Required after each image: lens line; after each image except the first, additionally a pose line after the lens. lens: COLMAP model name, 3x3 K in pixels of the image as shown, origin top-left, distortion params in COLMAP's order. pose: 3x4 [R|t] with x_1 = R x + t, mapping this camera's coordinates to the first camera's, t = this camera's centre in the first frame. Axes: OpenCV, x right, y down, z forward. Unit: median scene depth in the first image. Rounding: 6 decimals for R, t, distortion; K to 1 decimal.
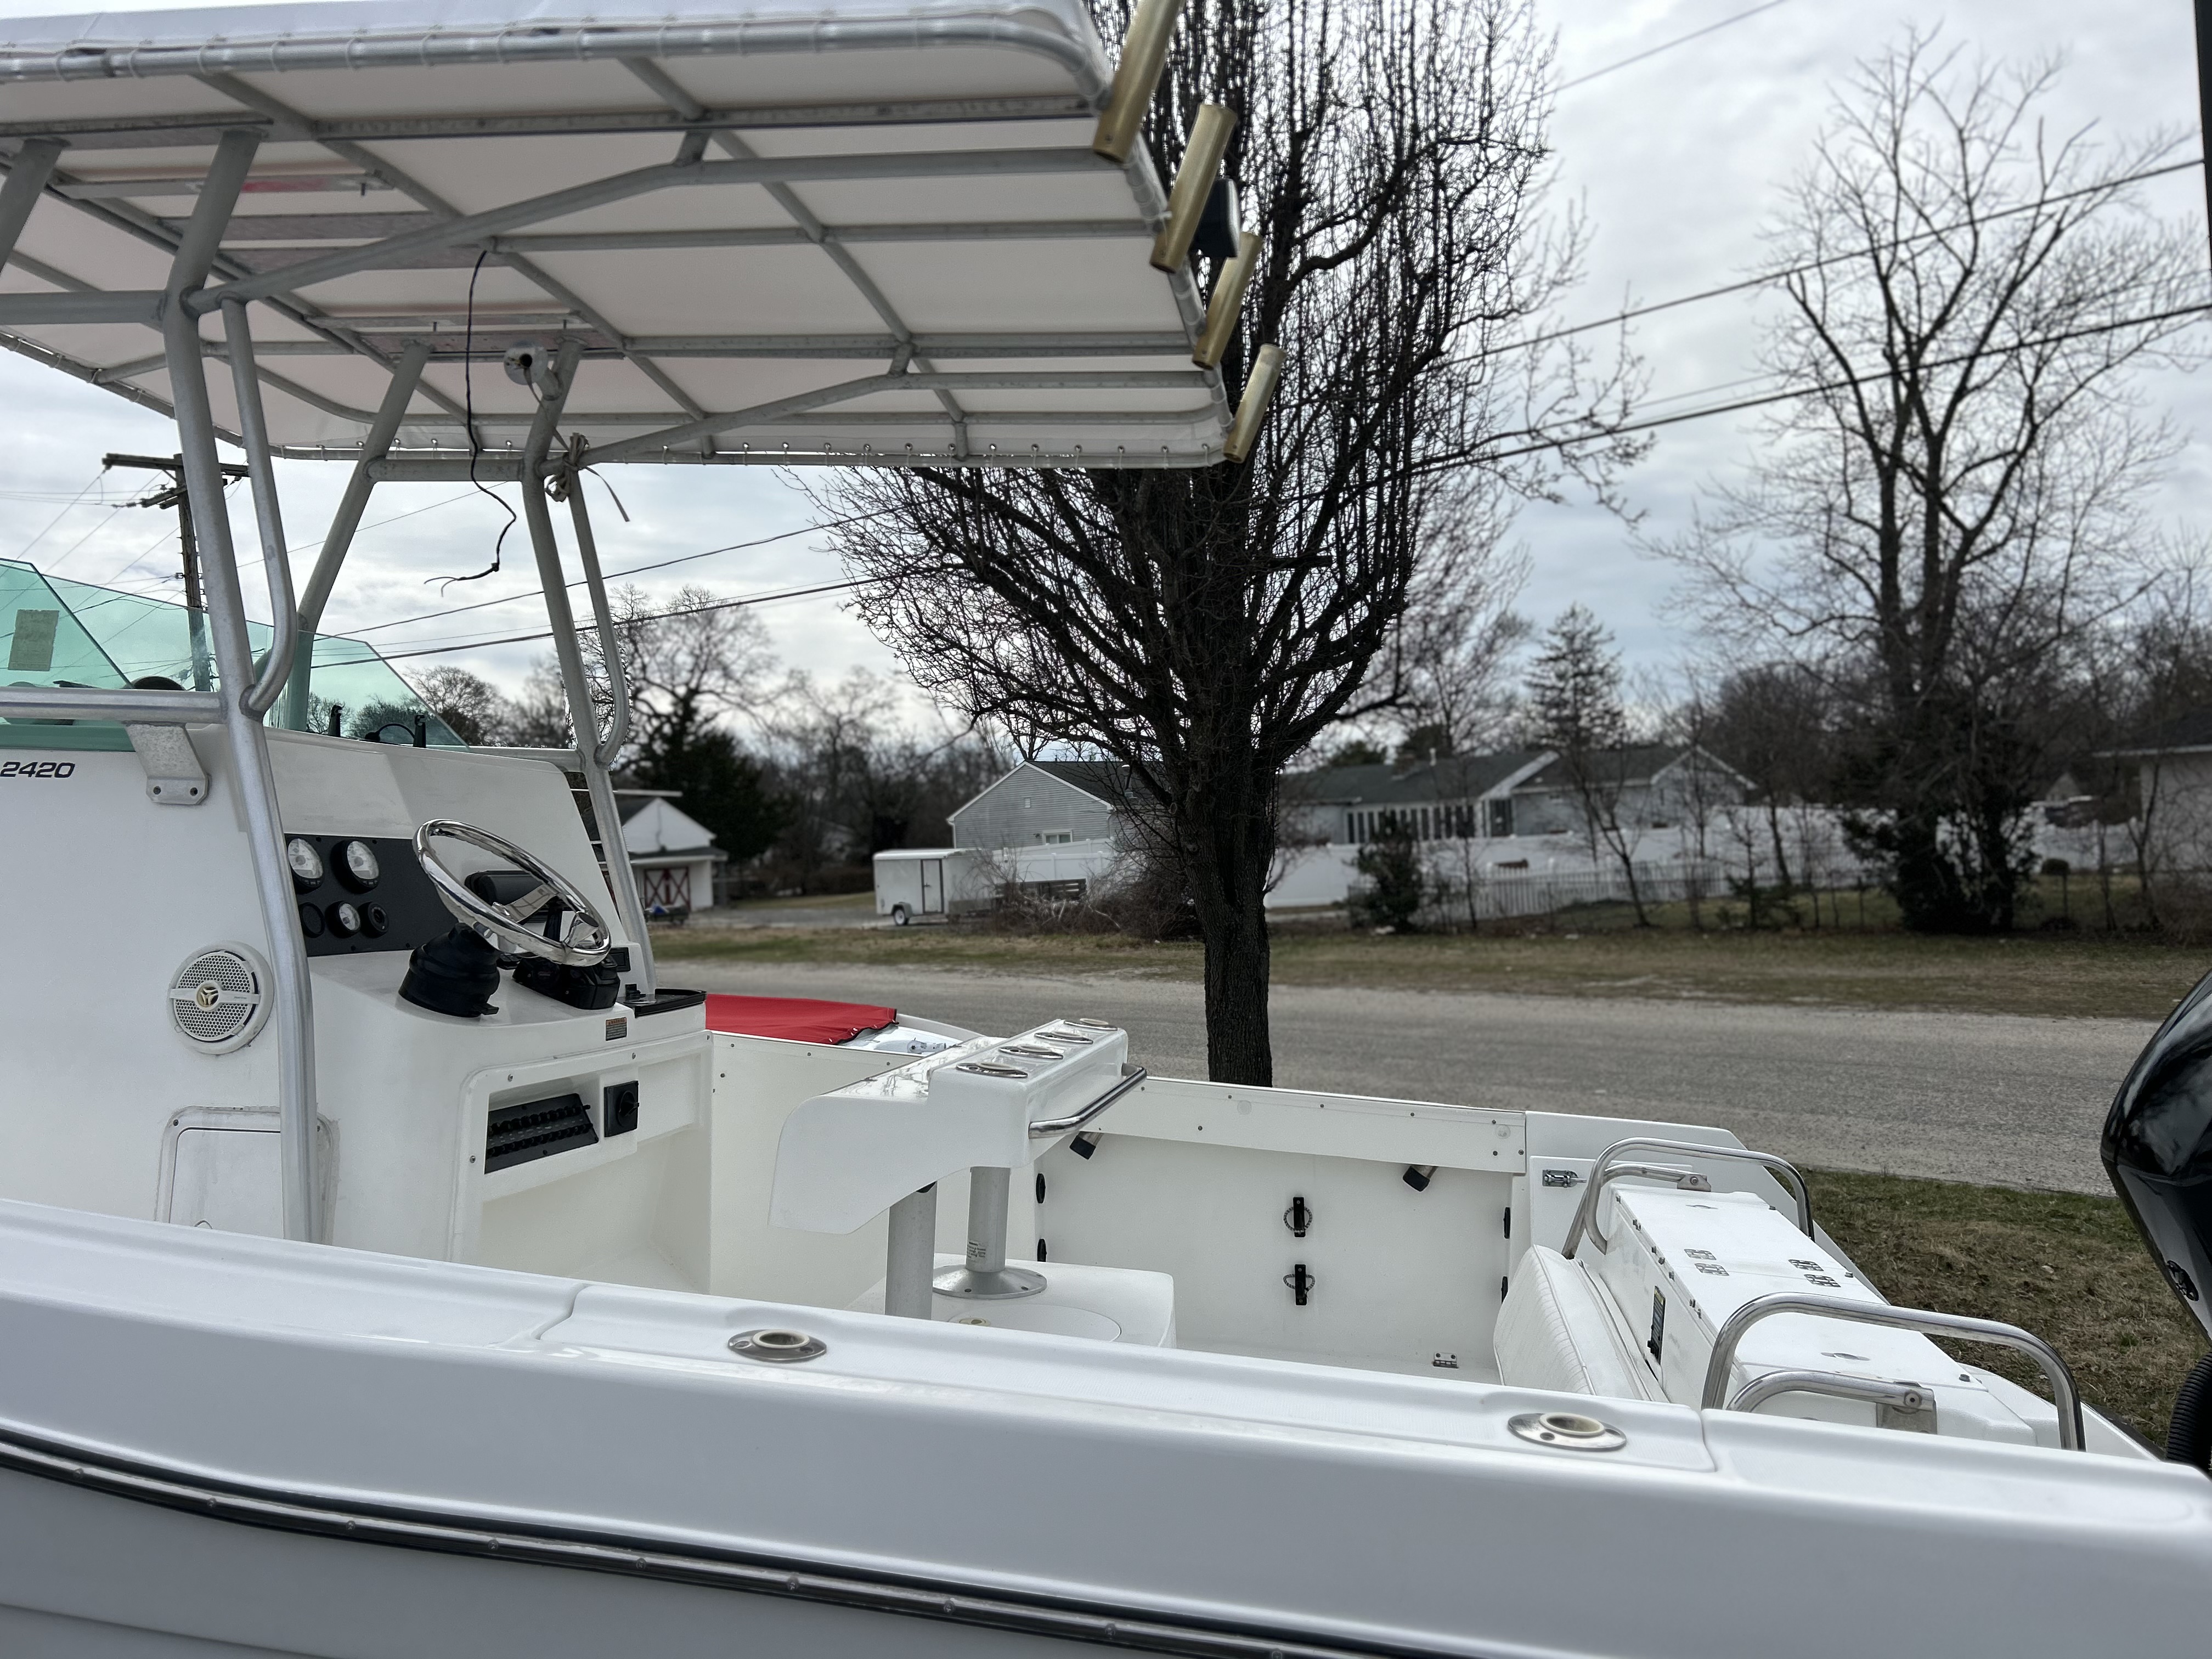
lens RADIAL K [[1641.8, 0, 1102.6], [0, 1641.8, 830.6], [0, 0, 1]] dist [0.072412, -0.102880]
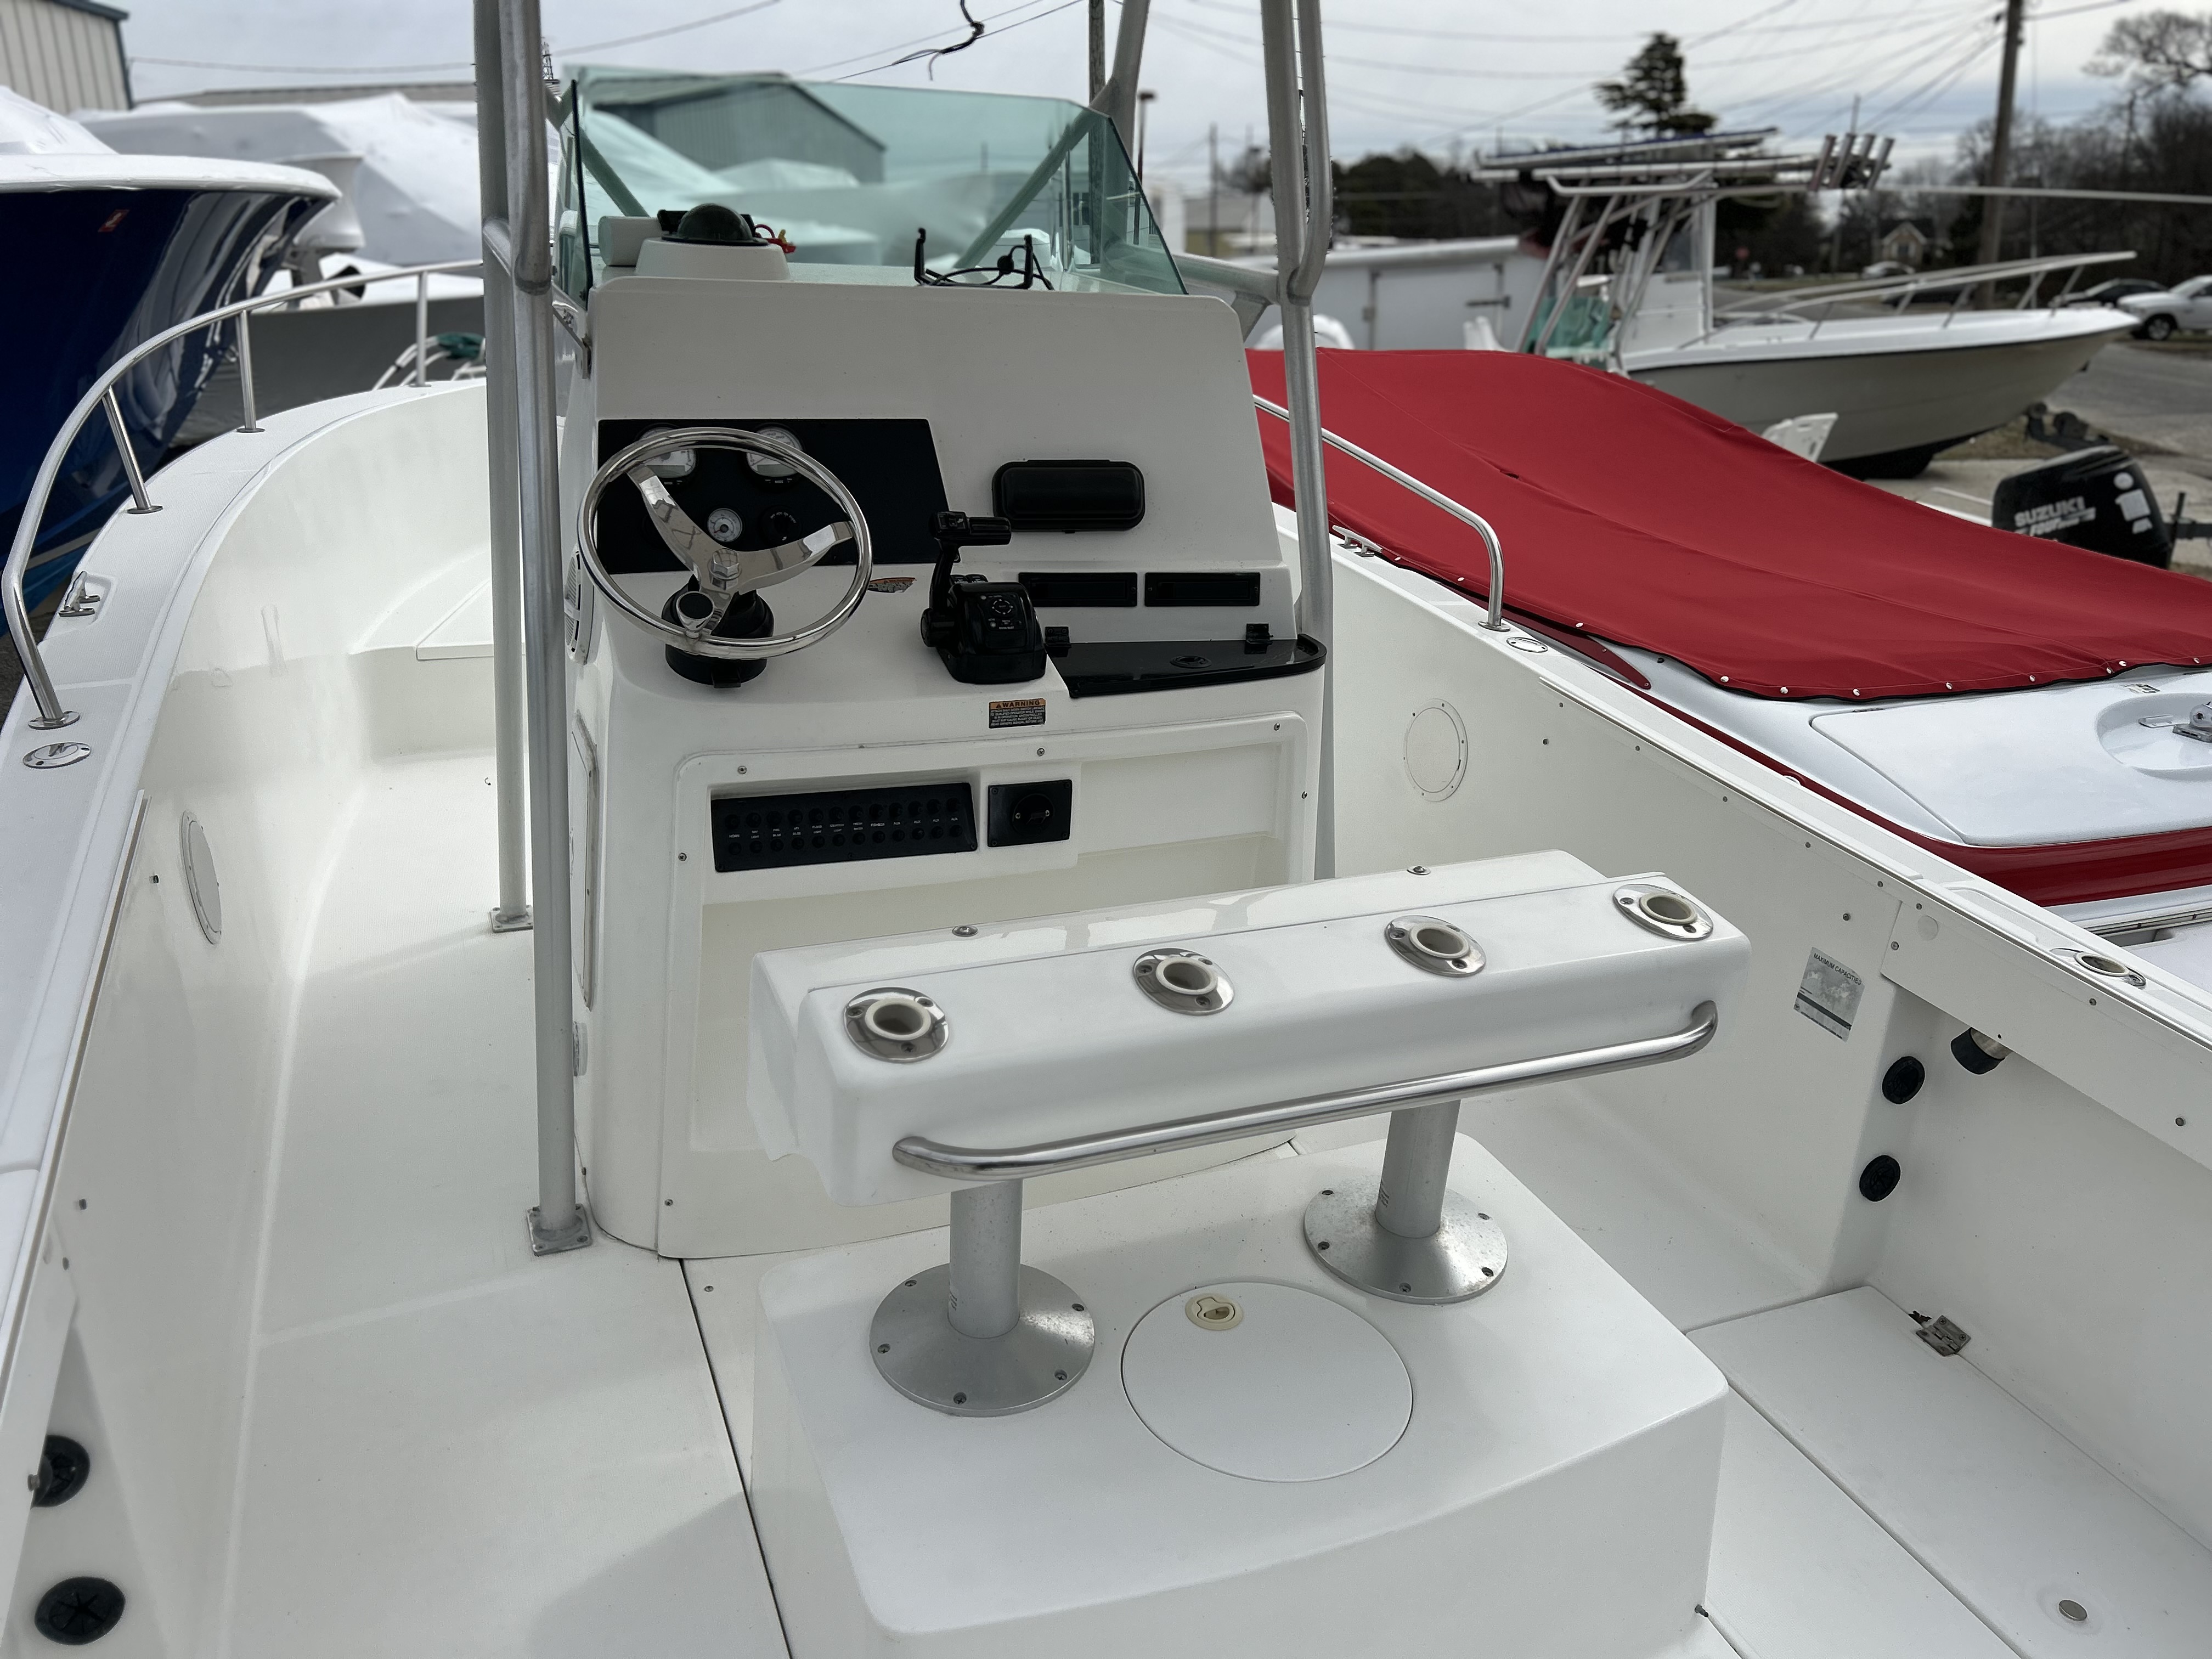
lens RADIAL K [[1641.8, 0, 1102.6], [0, 1641.8, 830.6], [0, 0, 1]] dist [0.072412, -0.102880]
pose [[0.534182, 0.311744, -0.785790, 0.098186], [-0.008173, 0.931383, 0.363948, -0.030437], [0.845330, -0.187992, 0.500076, 0.194000]]
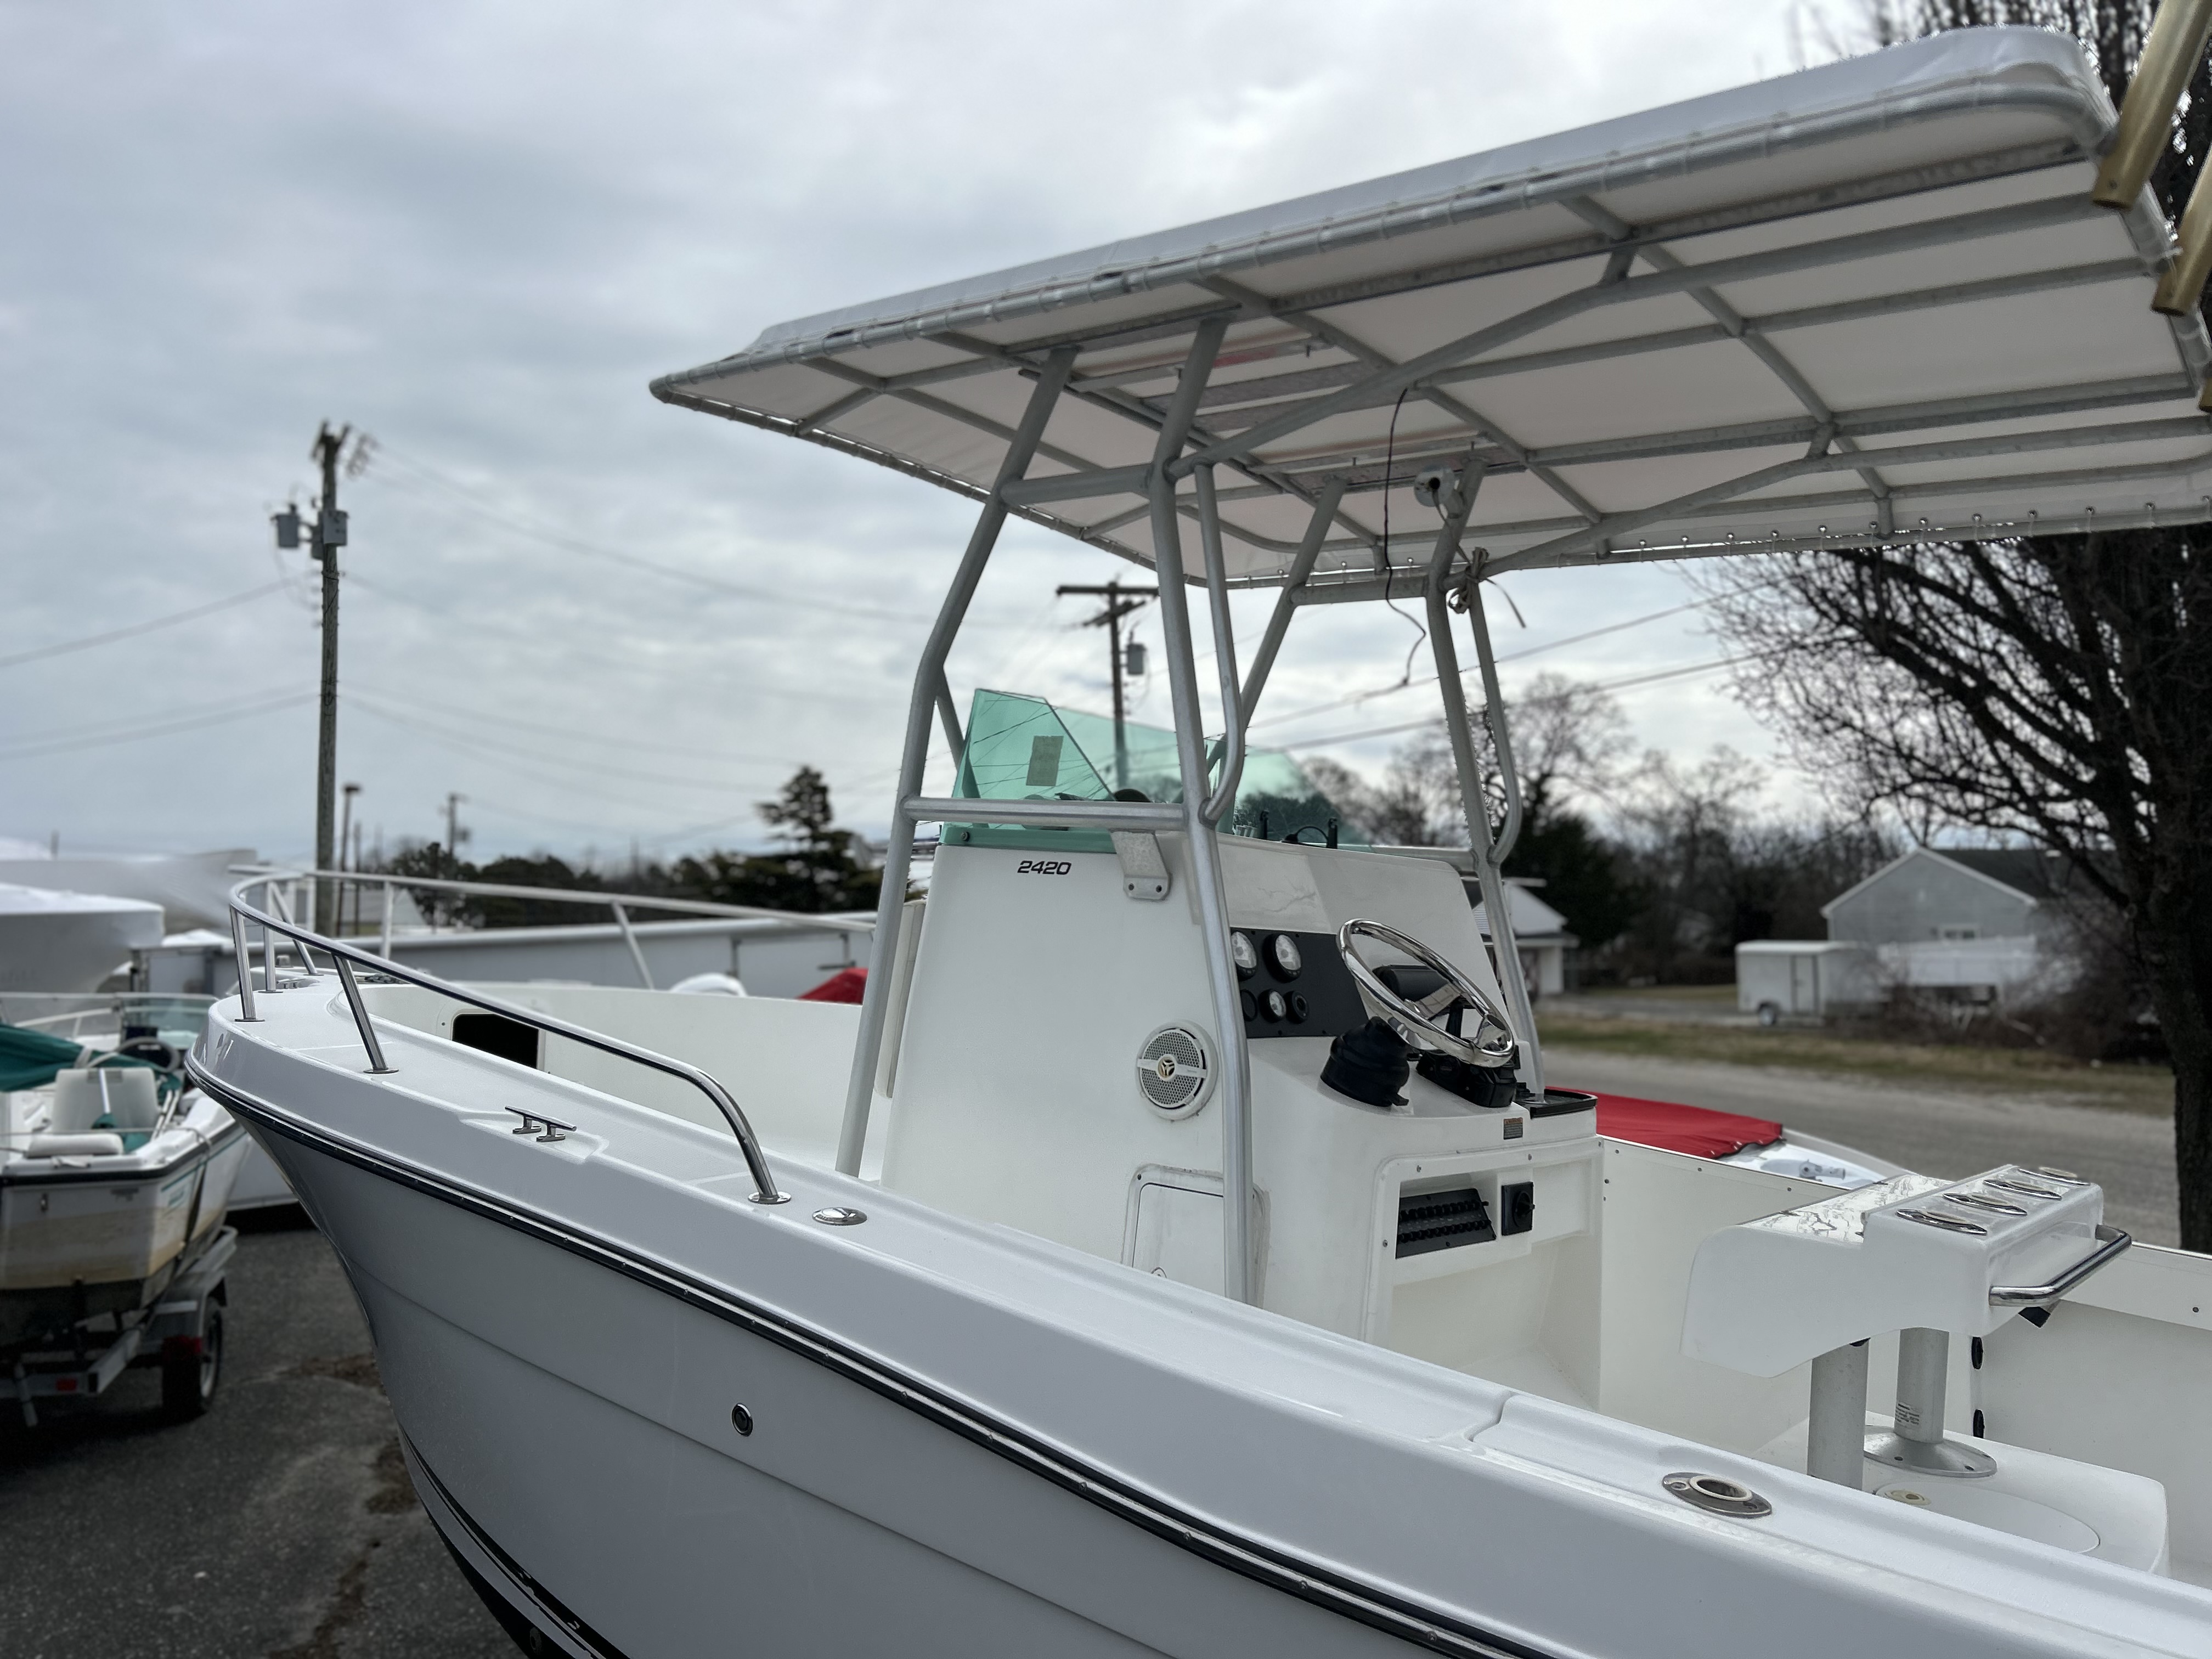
lens RADIAL K [[1641.8, 0, 1102.6], [0, 1641.8, 830.6], [0, 0, 1]] dist [0.072412, -0.102880]
pose [[0.875189, 0.003534, -0.483769, -0.007481], [-0.028103, 0.998656, -0.043545, -0.003400], [0.482965, 0.051705, 0.874112, -0.005114]]
